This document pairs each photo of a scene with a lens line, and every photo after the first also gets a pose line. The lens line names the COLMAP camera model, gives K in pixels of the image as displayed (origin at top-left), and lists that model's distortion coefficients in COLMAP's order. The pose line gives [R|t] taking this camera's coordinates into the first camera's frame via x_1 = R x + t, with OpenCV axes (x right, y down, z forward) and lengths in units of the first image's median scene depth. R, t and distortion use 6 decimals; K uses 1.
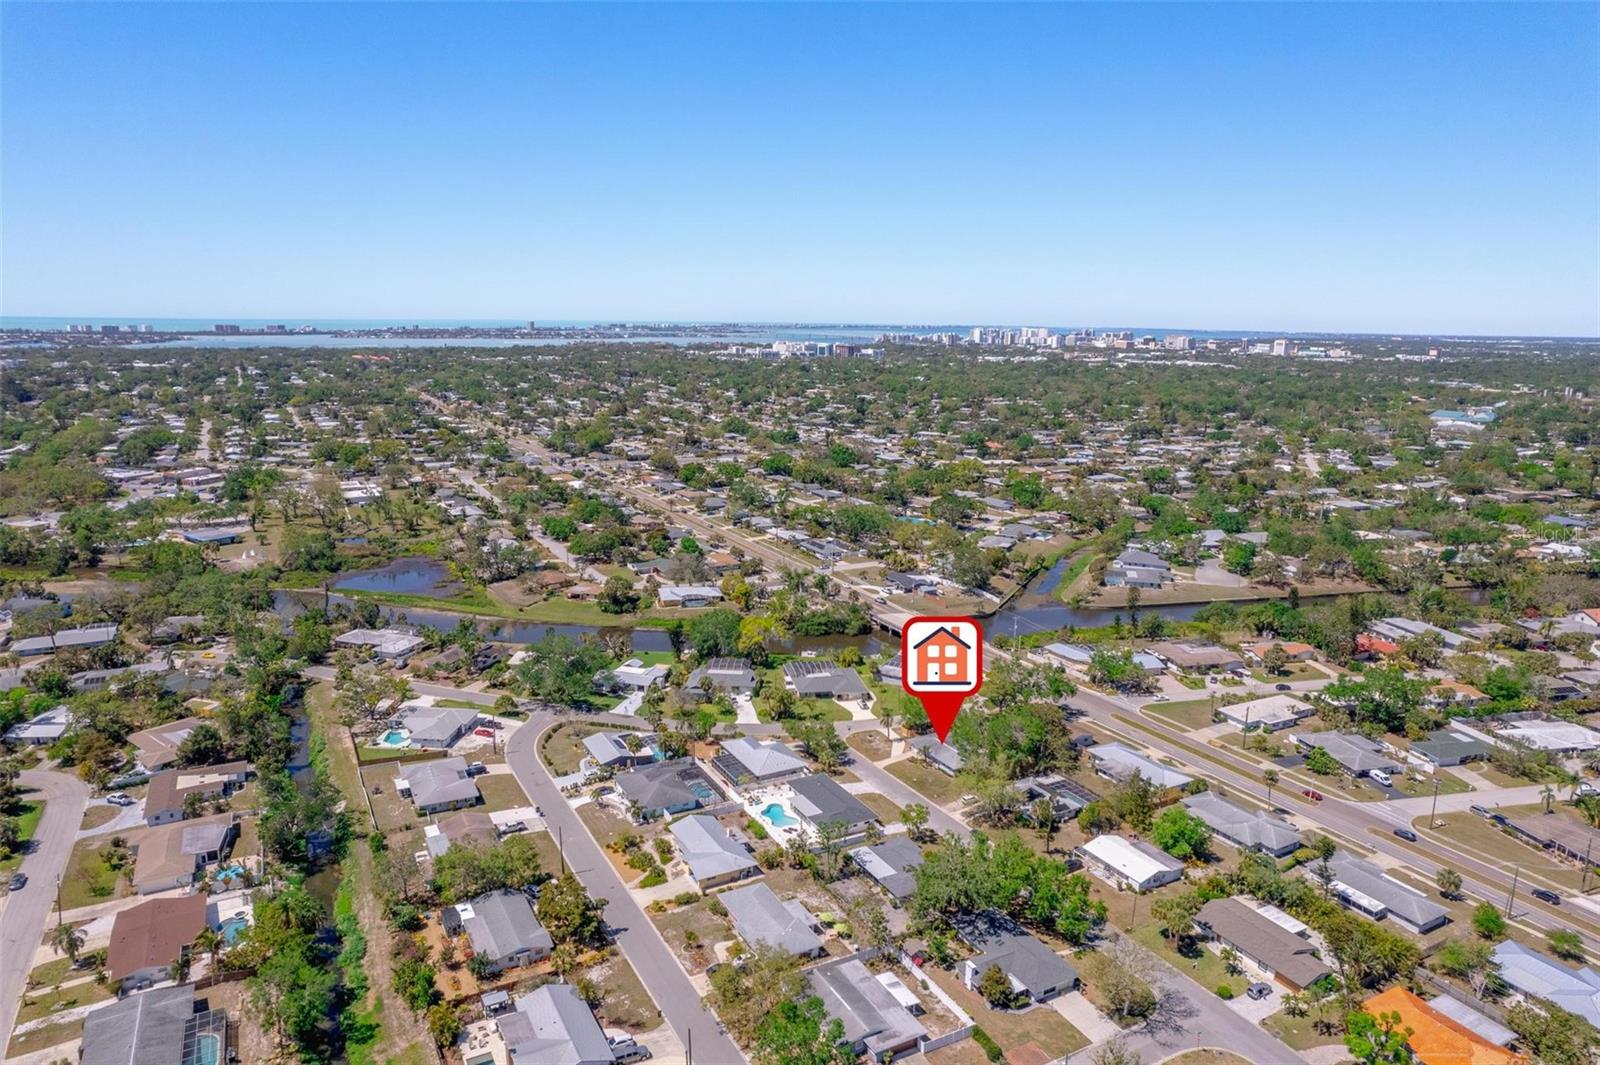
lens RADIAL K [[995.0, 0, 802.8], [0, 995.0, 536.3], [0, 0, 1]] dist [-0.036978, 0.018212]
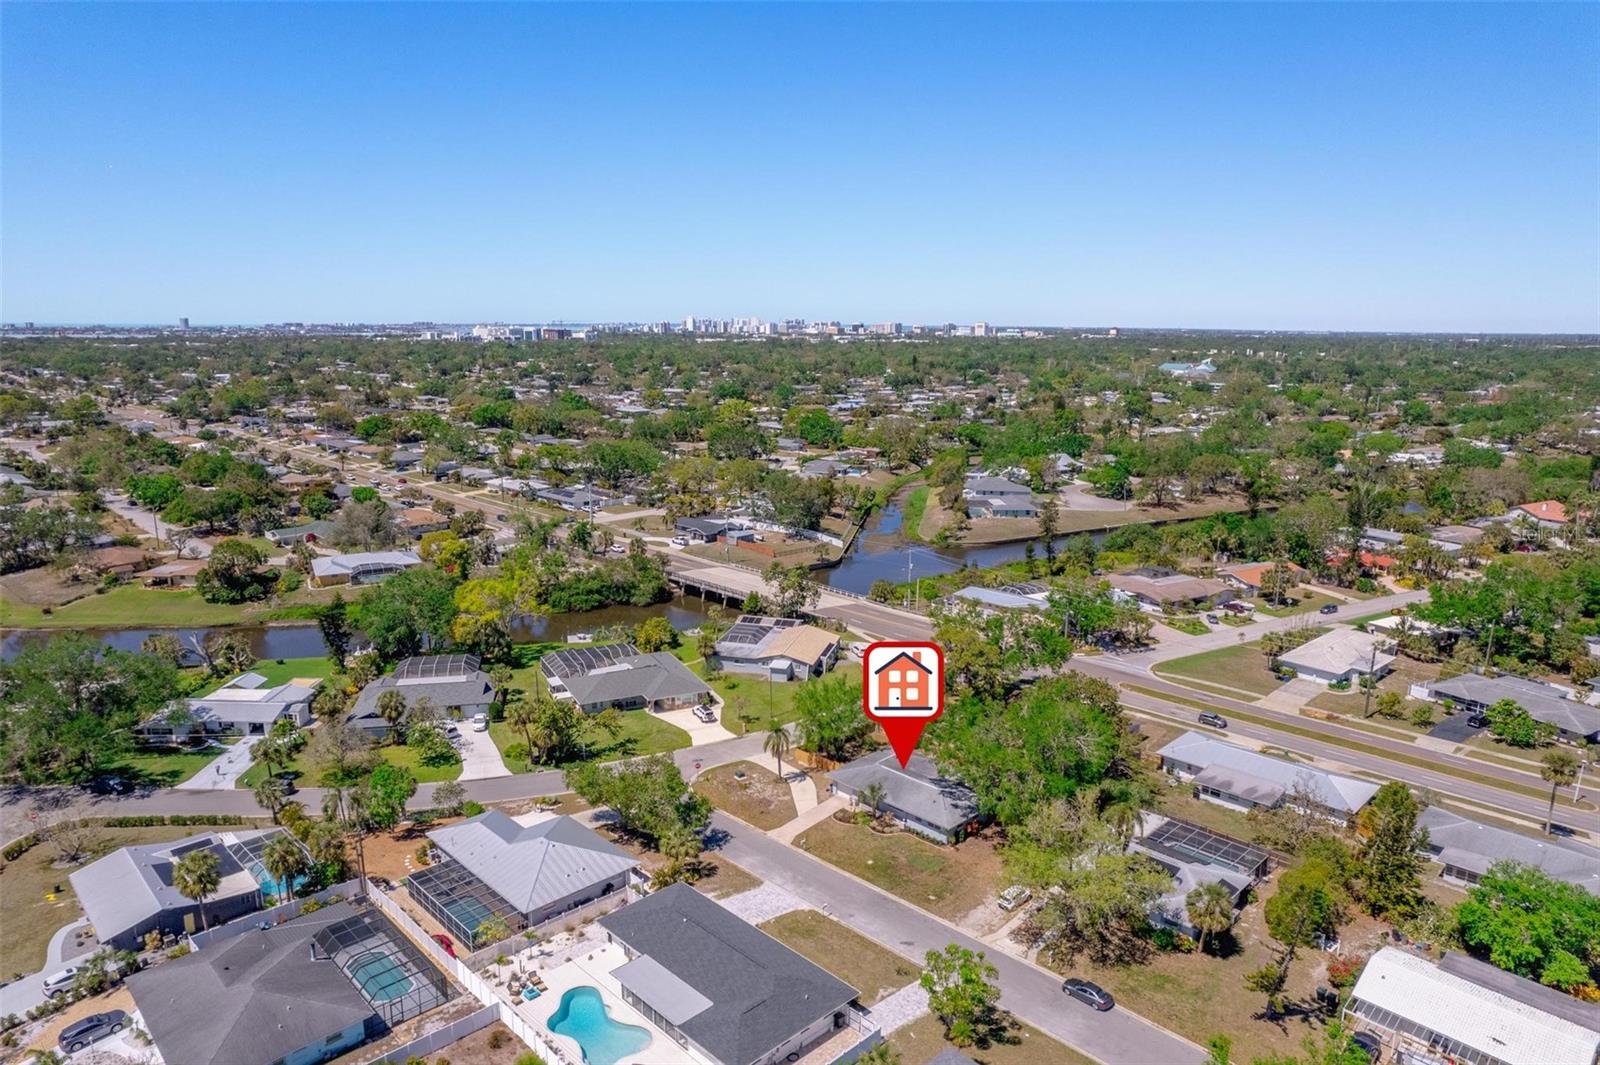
lens RADIAL K [[995.0, 0, 798.0], [0, 995.0, 533.4], [0, 0, 1]] dist [-0.036978, 0.018212]
pose [[0.960056, -0.060660, 0.273154, -0.028619], [0.061397, 0.998096, 0.005855, 0.064088], [-0.272989, 0.011149, 0.961953, 0.417989]]
